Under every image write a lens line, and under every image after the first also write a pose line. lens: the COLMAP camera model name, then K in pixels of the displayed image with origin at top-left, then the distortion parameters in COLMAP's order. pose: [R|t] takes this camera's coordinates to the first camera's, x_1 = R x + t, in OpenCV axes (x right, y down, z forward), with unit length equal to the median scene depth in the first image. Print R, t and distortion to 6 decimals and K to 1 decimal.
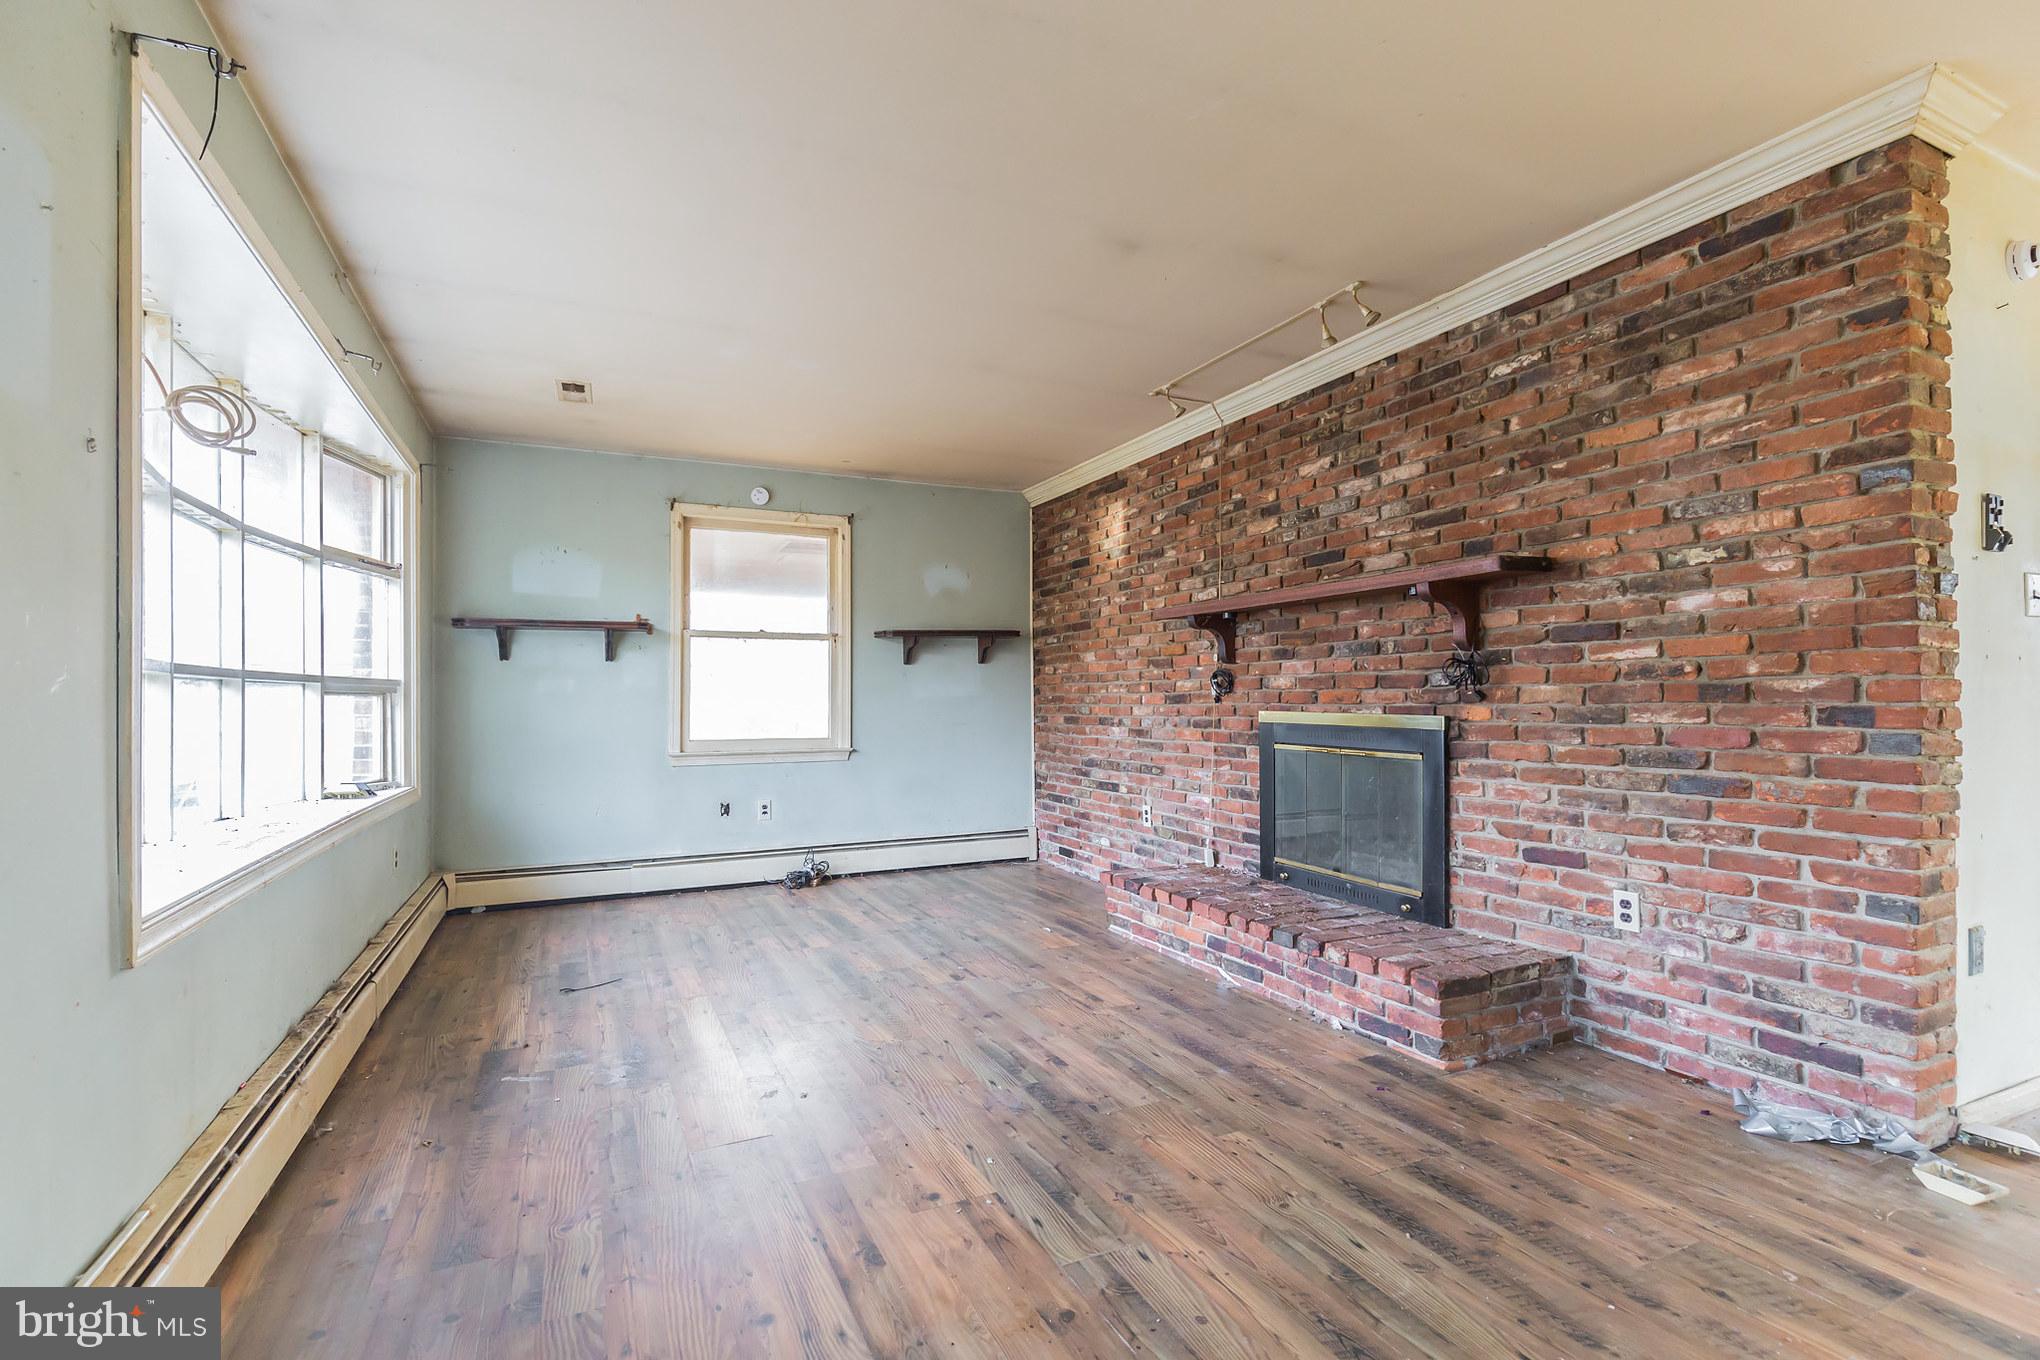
lens RADIAL K [[924.0, 0, 1014.4], [0, 924.0, 688.7], [0, 0, 1]] dist [0.004389, 0.000358]
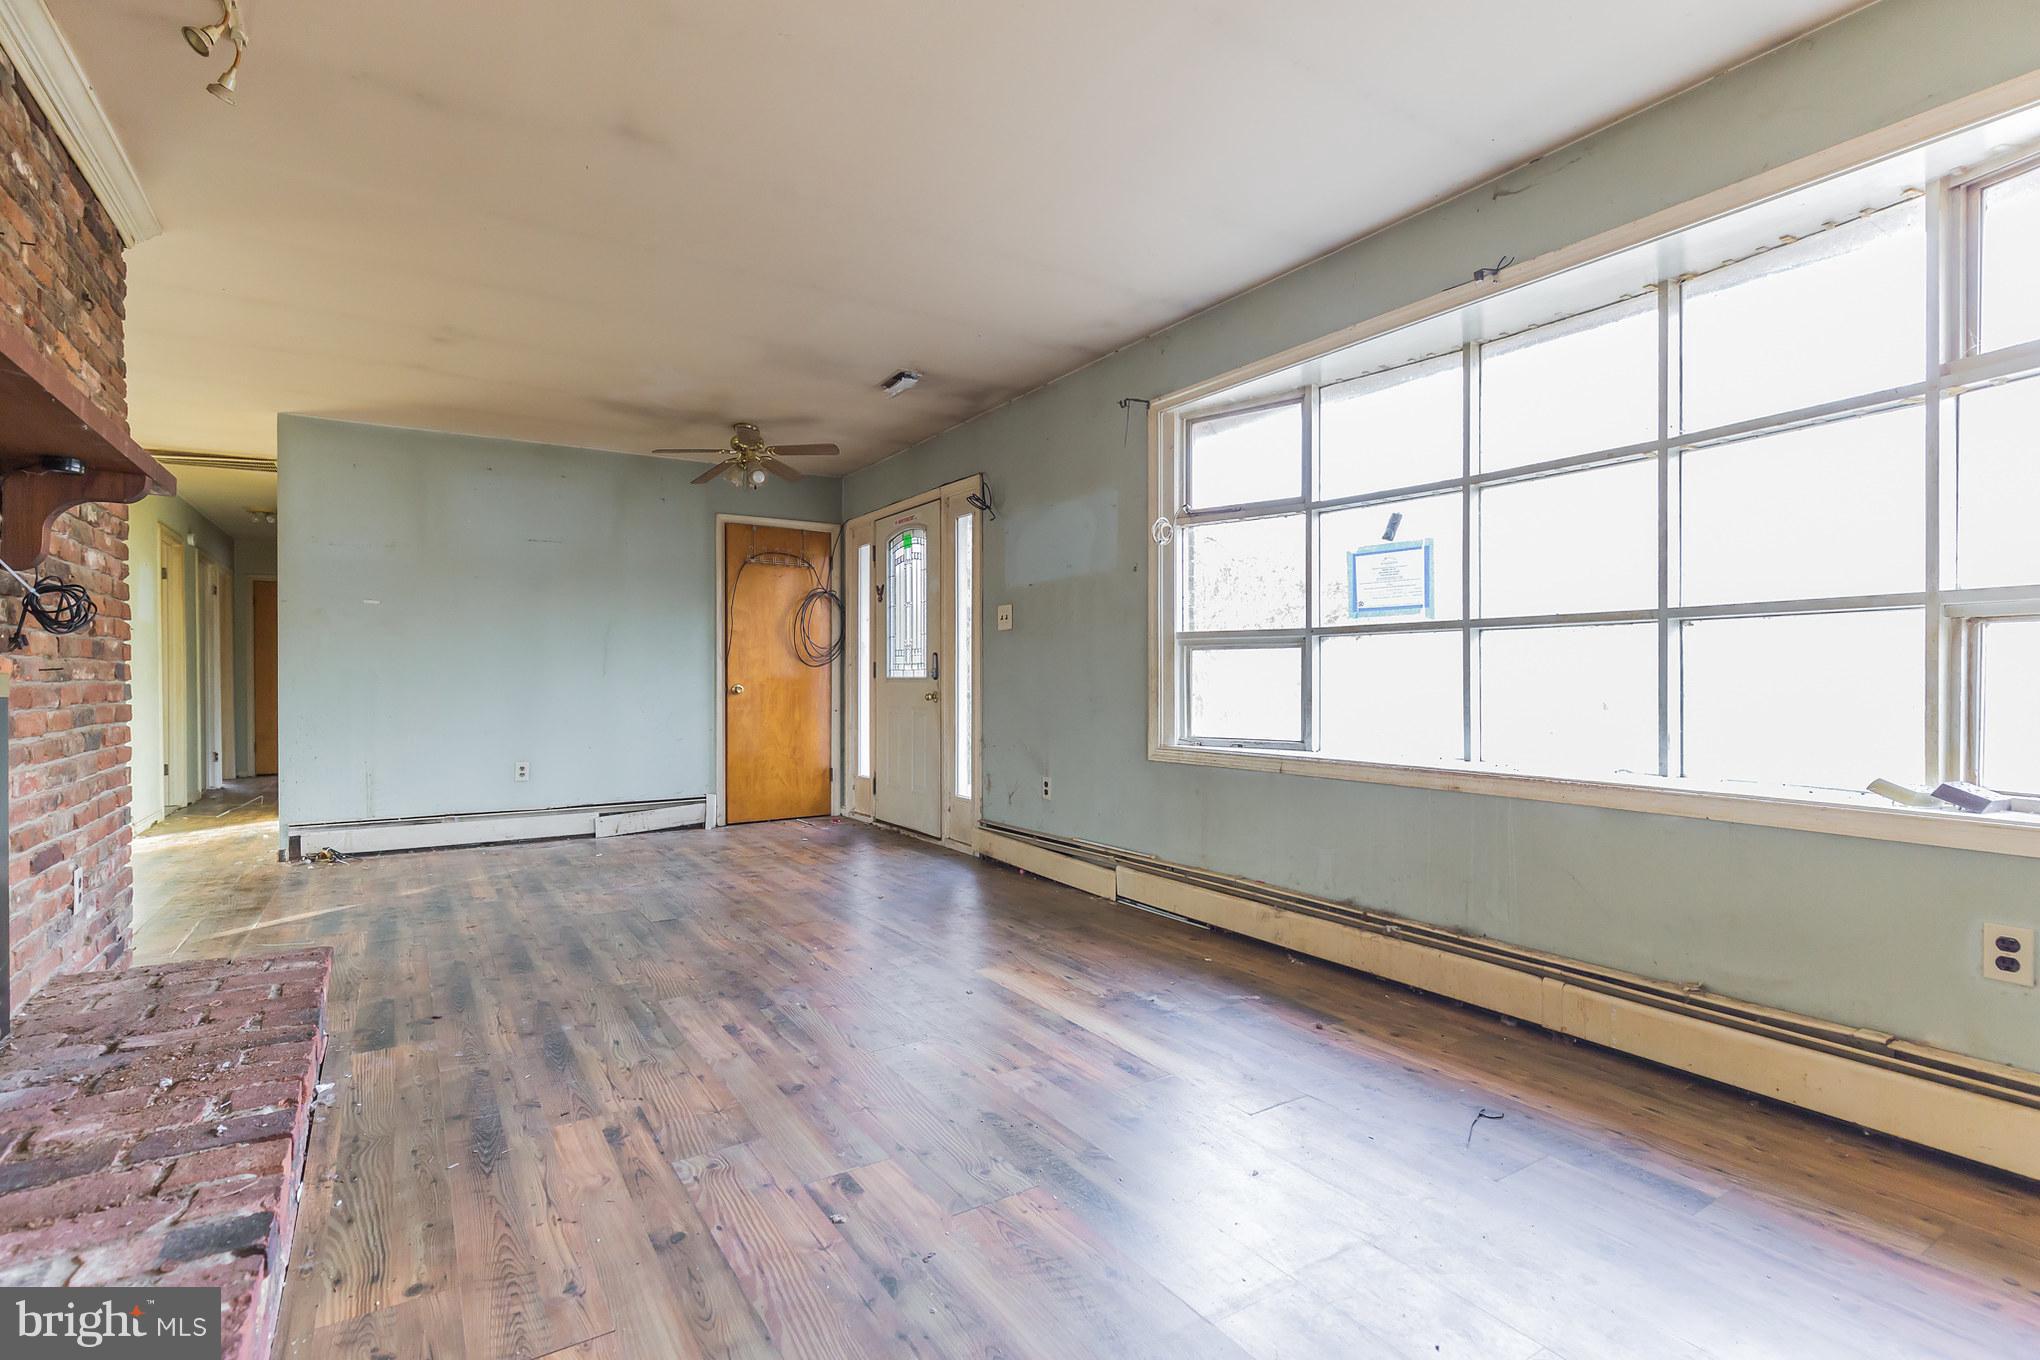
lens RADIAL K [[941.4, 0, 968.3], [0, 941.4, 678.3], [0, 0, 1]] dist [0.012970, -0.000240]
pose [[-0.995532, 0.008545, -0.094041, -0.094061], [0.009682, 0.999885, -0.011642, 0.047580], [0.093931, -0.012501, -0.995500, 1.743285]]
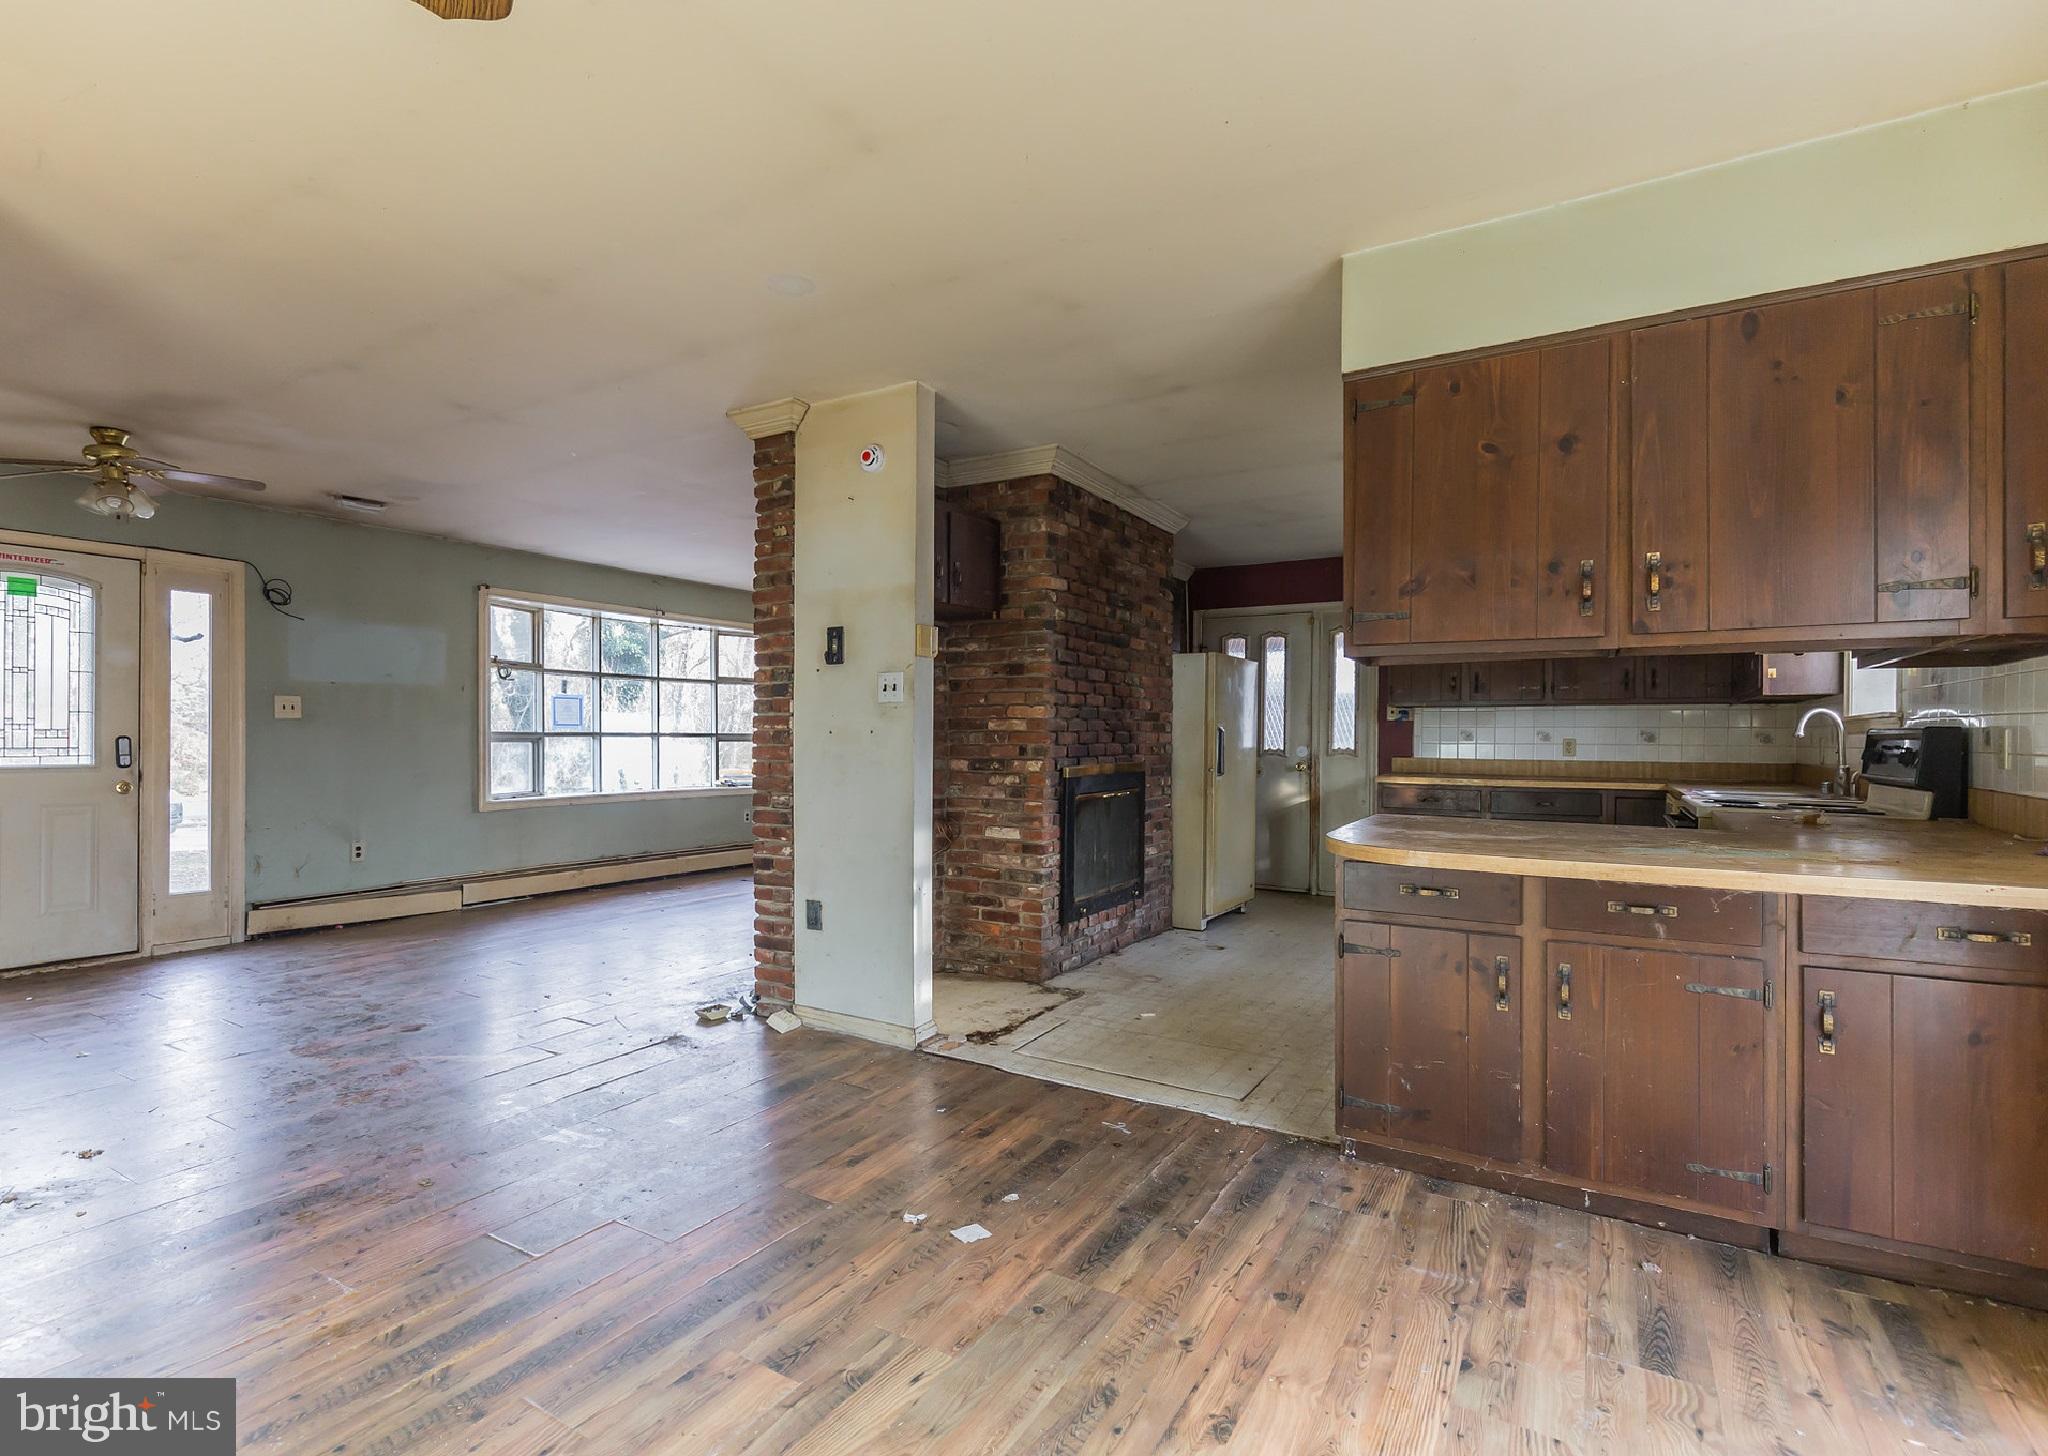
lens RADIAL K [[992.8, 0, 961.6], [0, 992.8, 732.0], [0, 0, 1]] dist [-0.000752, 0.000230]
pose [[0.527816, 0.003231, -0.849352, 1.911211], [0.003181, 0.999978, 0.005781, -0.034649], [0.849353, -0.005753, 0.527794, 0.240437]]
